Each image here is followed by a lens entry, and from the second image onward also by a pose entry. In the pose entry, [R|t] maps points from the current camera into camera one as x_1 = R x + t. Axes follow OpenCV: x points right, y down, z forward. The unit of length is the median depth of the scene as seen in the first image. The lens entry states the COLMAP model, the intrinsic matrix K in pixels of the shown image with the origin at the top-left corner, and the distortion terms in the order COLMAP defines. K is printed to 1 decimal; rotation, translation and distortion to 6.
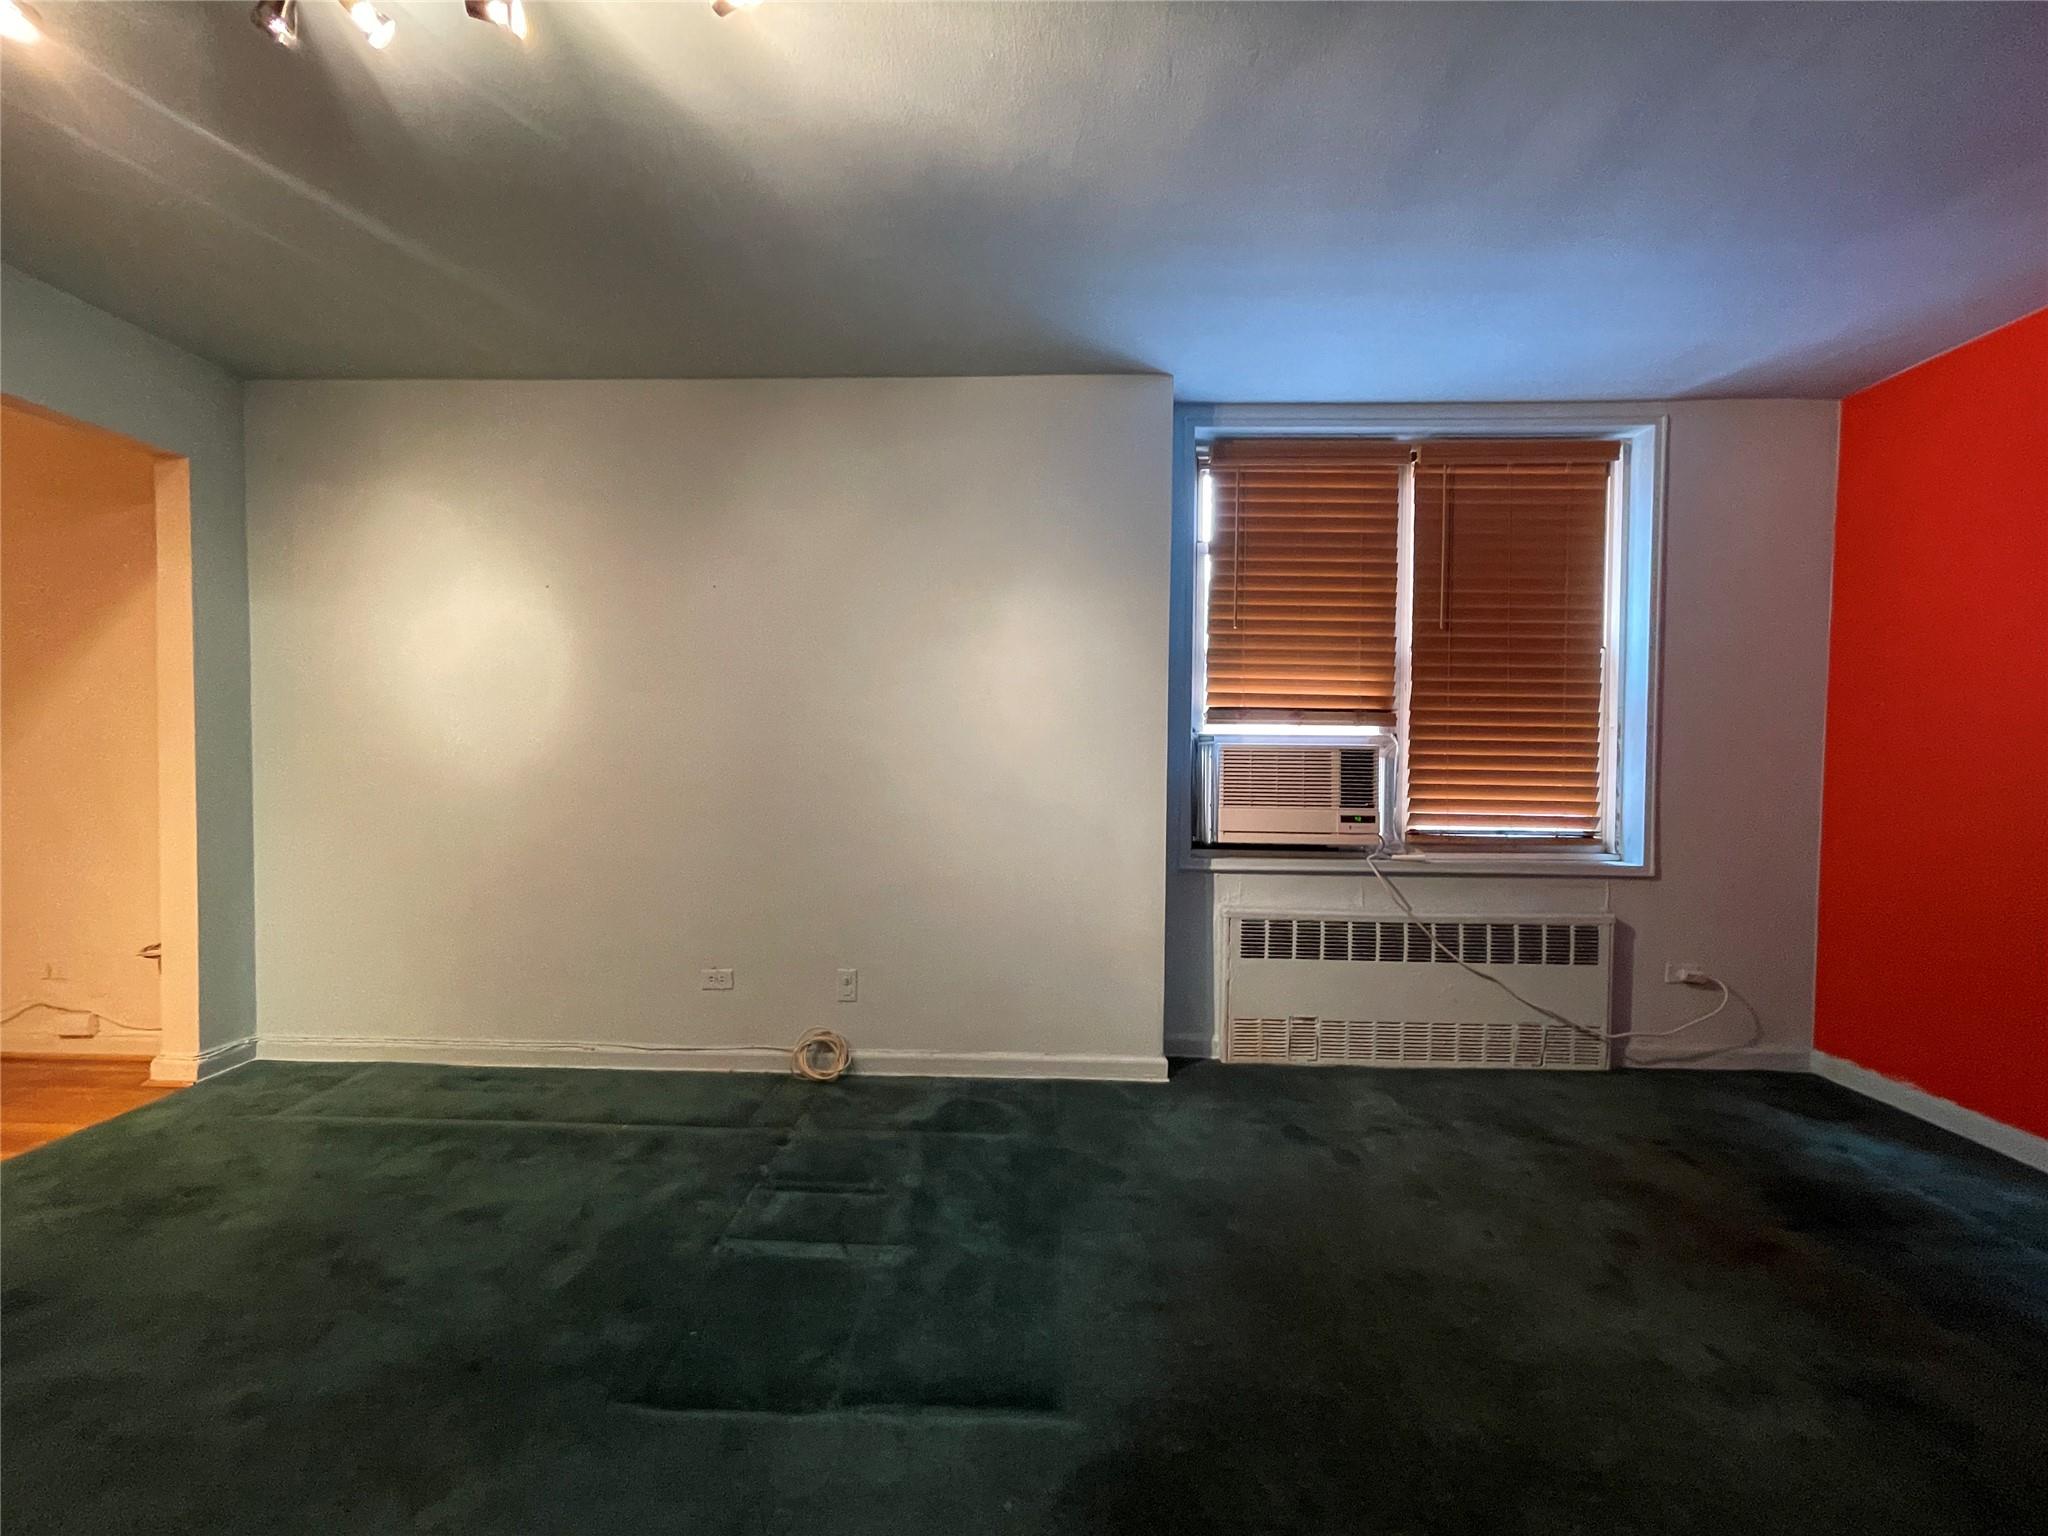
lens RADIAL K [[821.4, 0, 1030.6], [0, 821.4, 774.1], [0, 0, 1]] dist [0.002458, 0.000886]
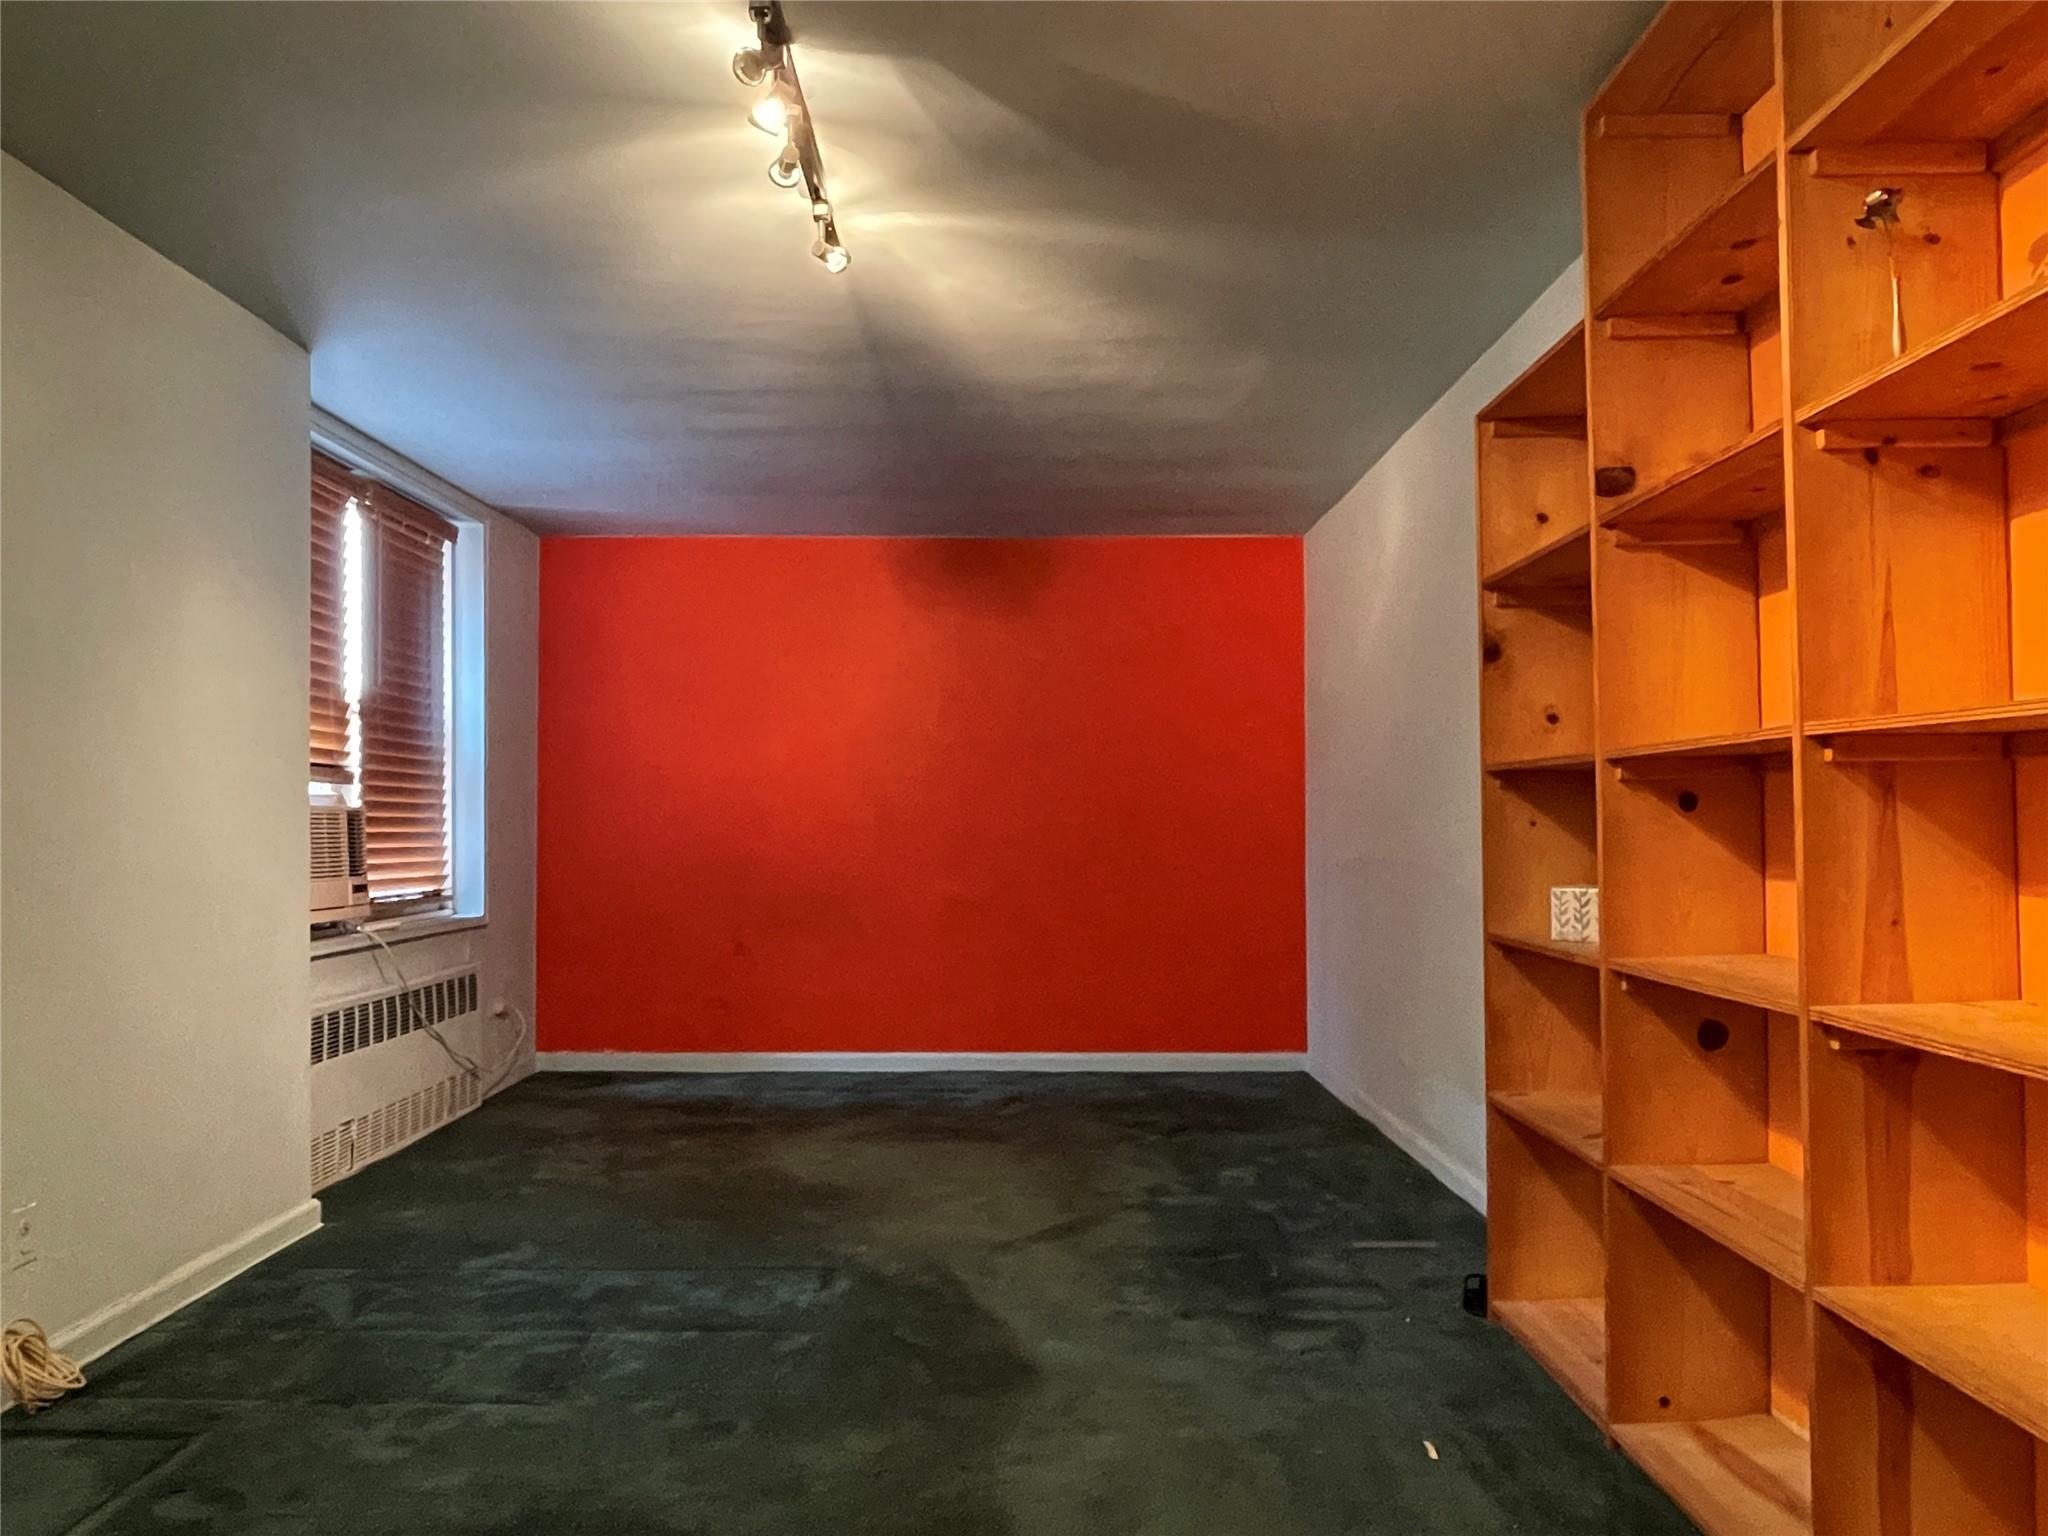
lens RADIAL K [[1331.5, 0, 1020.3], [0, 1331.5, 778.3], [0, 0, 1]] dist [-0.003659, -0.001758]
pose [[-0.032719, 0.024983, 0.999152, -1.079988], [0.023451, 0.999432, -0.024222, -0.013118], [-0.999189, 0.022638, -0.033286, 0.328822]]
